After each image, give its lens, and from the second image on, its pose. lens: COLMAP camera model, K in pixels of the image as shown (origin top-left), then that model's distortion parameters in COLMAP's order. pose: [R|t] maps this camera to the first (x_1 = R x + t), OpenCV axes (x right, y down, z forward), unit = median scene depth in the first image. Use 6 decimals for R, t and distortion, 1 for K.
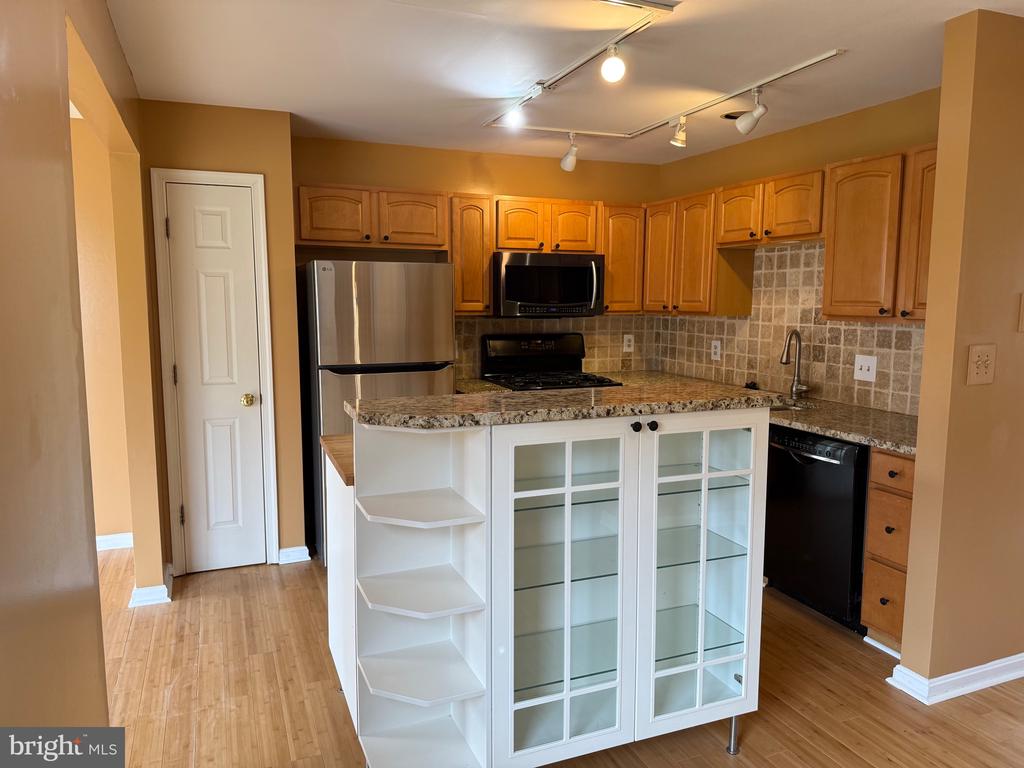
lens RADIAL K [[725.0, 0, 506.7], [0, 725.0, 381.1], [0, 0, 1]] dist [0.052493, -0.089780]
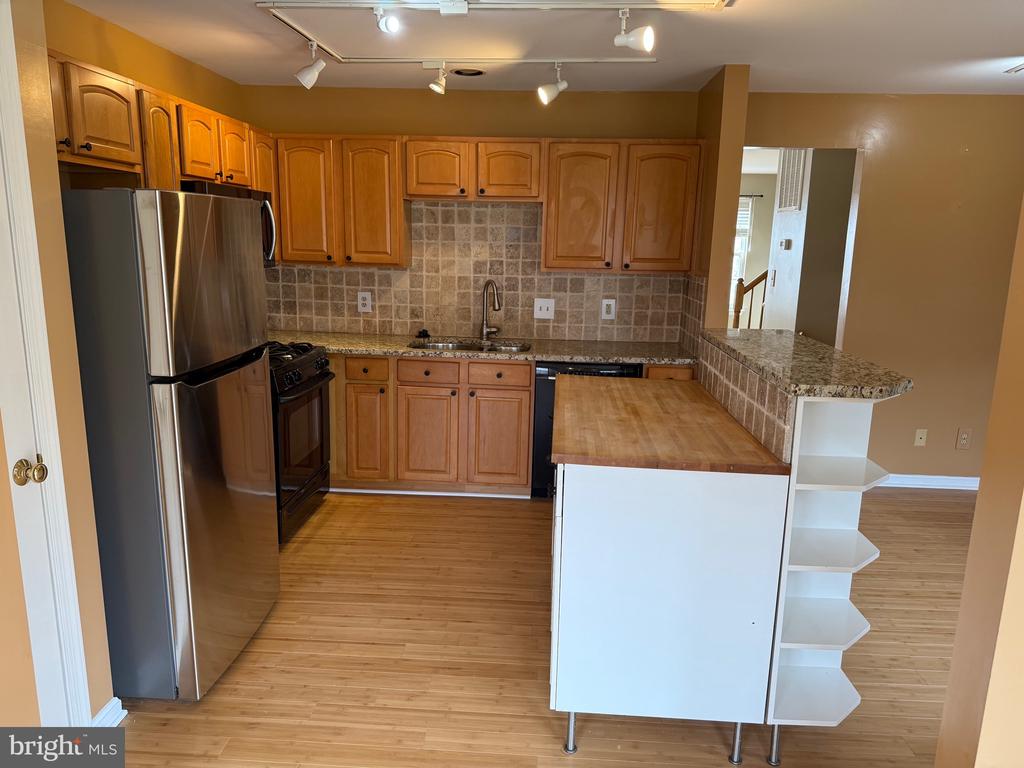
lens RADIAL K [[725.0, 0, 510.6], [0, 725.0, 393.6], [0, 0, 1]] dist [0.052493, -0.089780]
pose [[0.409716, -0.178206, 0.894637, -0.611260], [0.081901, 0.983958, 0.158490, -0.068688], [-0.908529, 0.008336, 0.417739, 0.468373]]
